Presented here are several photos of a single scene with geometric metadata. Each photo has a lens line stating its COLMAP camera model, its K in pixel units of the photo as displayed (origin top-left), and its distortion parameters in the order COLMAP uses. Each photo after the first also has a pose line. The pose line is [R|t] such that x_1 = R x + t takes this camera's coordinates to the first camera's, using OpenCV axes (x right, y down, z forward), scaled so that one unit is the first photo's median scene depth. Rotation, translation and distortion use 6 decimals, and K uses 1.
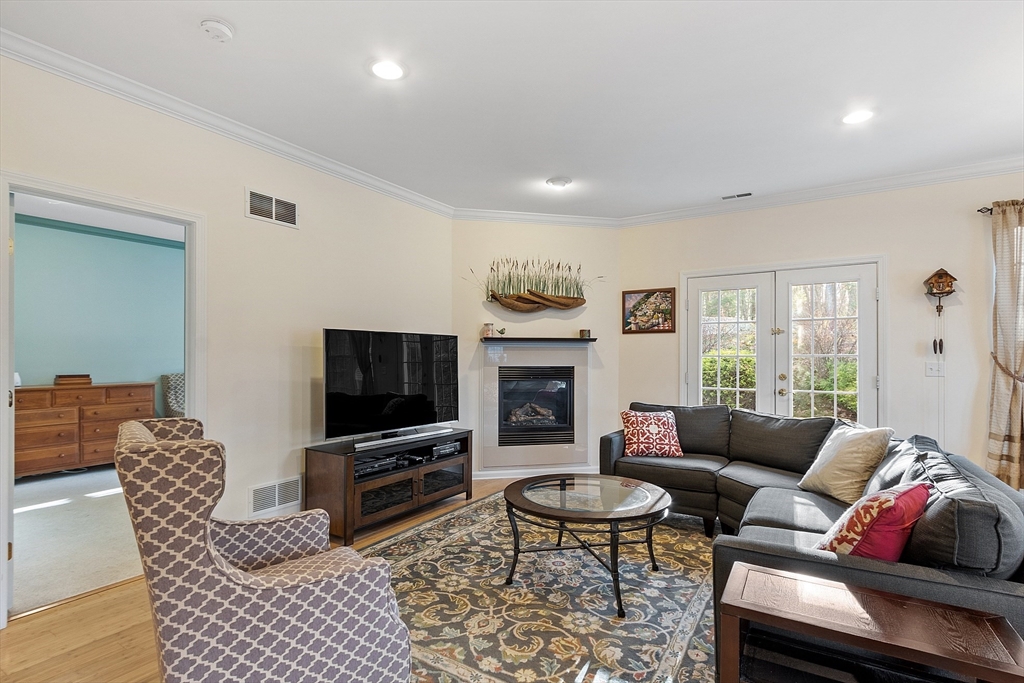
lens RADIAL K [[493.9, 0, 504.9], [0, 493.9, 358.3], [0, 0, 1]] dist [-0.000059, -0.002793]
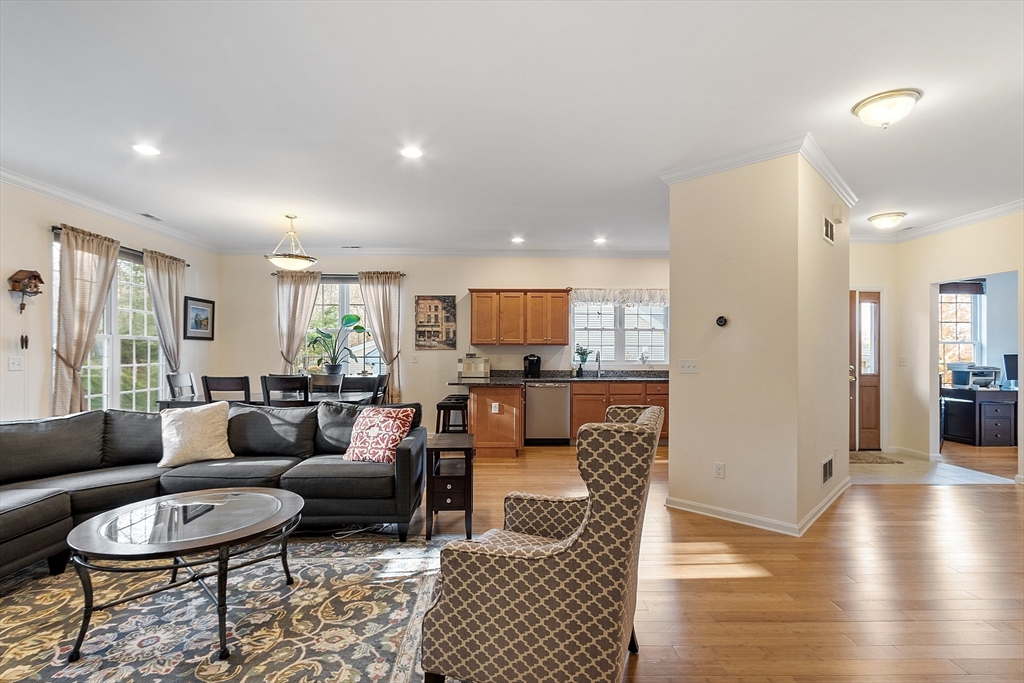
lens RADIAL K [[493.9, 0, 504.0], [0, 493.9, 349.6], [0, 0, 1]] dist [-0.000059, -0.002793]
pose [[-0.555053, 0.002398, 0.831812, -0.581198], [-0.000307, 0.999995, -0.003088, -0.004310], [-0.831815, -0.001970, -0.555050, 0.730415]]
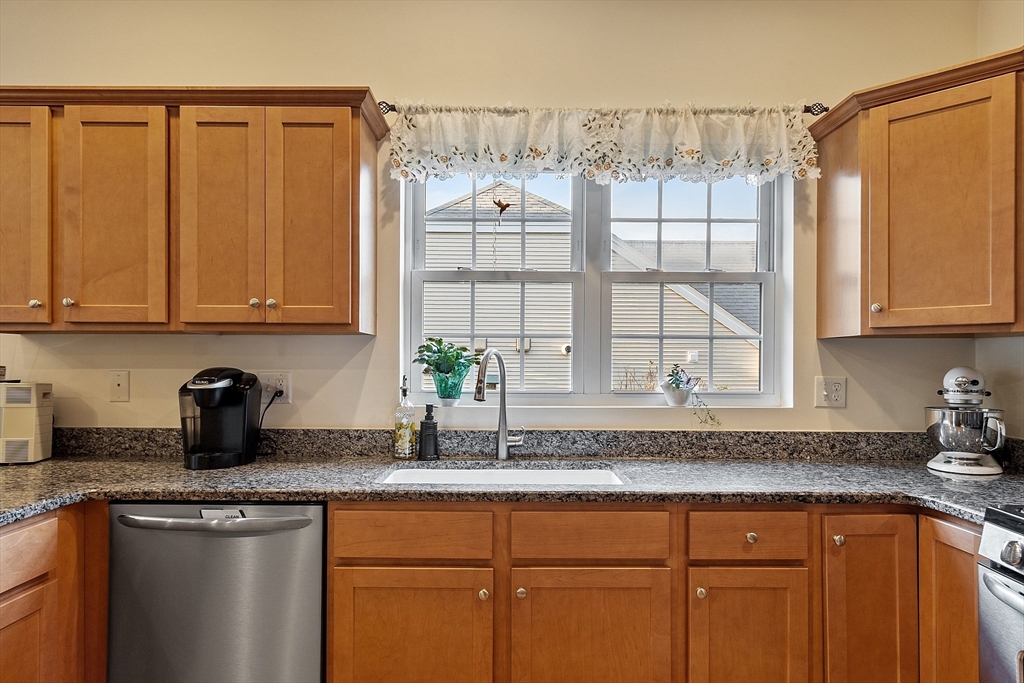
lens RADIAL K [[626.1, 0, 508.1], [0, 626.1, 357.5], [0, 0, 1]] dist [0.009633, -0.001856]
pose [[-0.546207, -0.000229, 0.837650, 0.238168], [-0.002795, 0.999995, -0.001550, -0.002166], [-0.837645, -0.003188, -0.546205, -0.246763]]
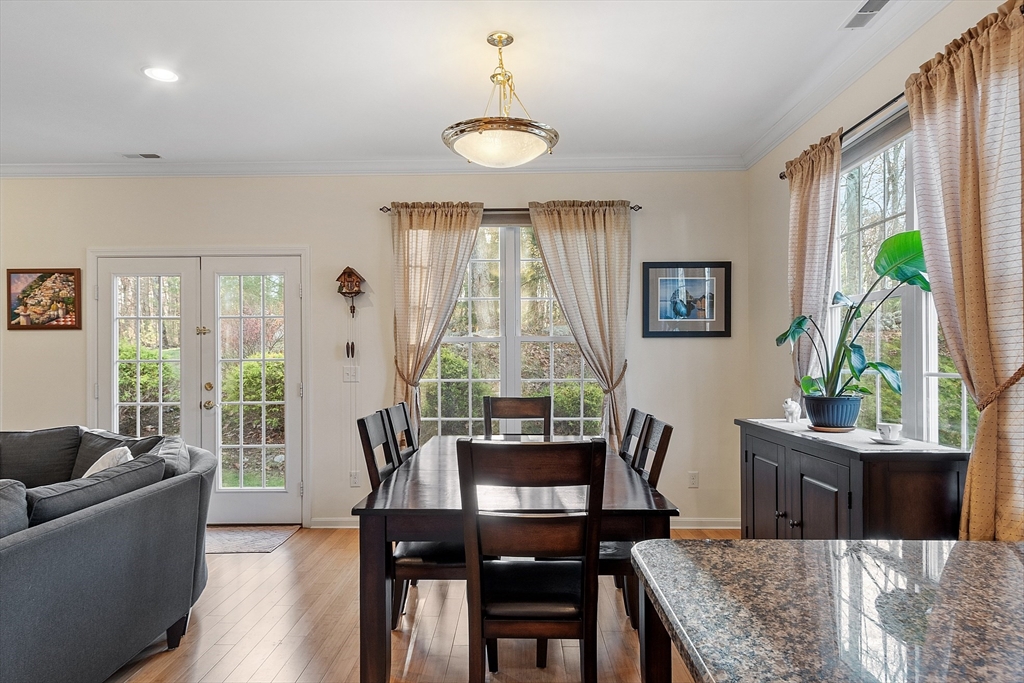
lens RADIAL K [[626.1, 0, 505.2], [0, 626.1, 358.6], [0, 0, 1]] dist [0.009633, -0.001856]
pose [[0.849075, -0.005083, 0.528249, 0.500018], [0.008143, 0.999961, -0.003468, -0.001047], [-0.528210, 0.007246, 0.849083, -0.164054]]
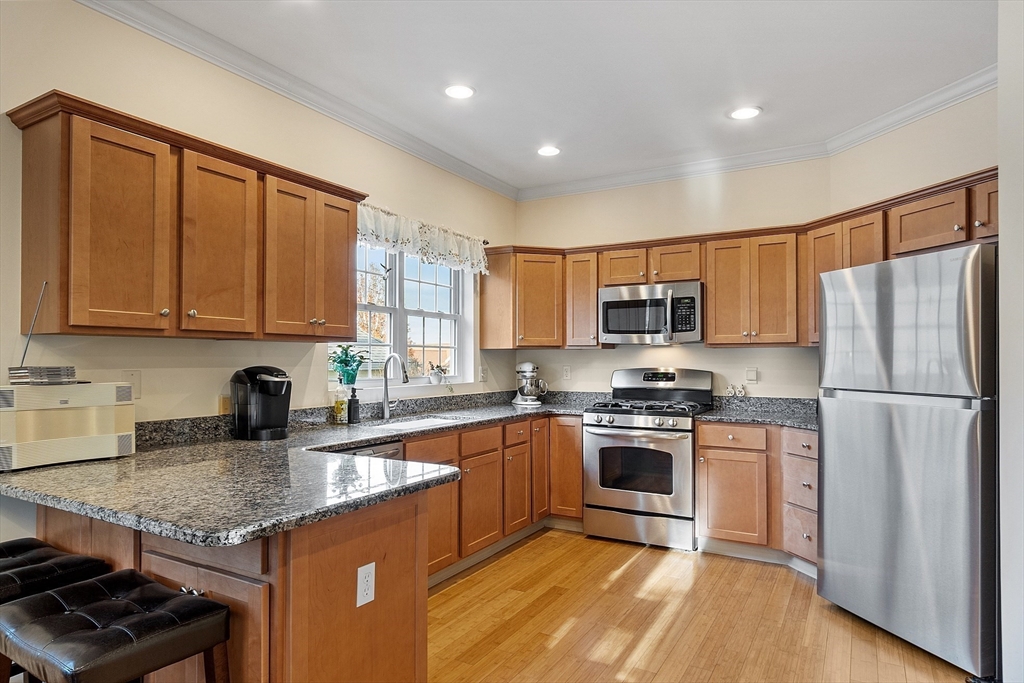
lens RADIAL K [[602.9, 0, 503.6], [0, 602.9, 349.7], [0, 0, 1]] dist [0.017996, -0.001581]
pose [[-0.999067, -0.003101, -0.043083, 0.582645], [-0.002494, 0.999897, -0.014135, -0.003396], [0.043122, -0.014014, -0.998972, 0.388283]]
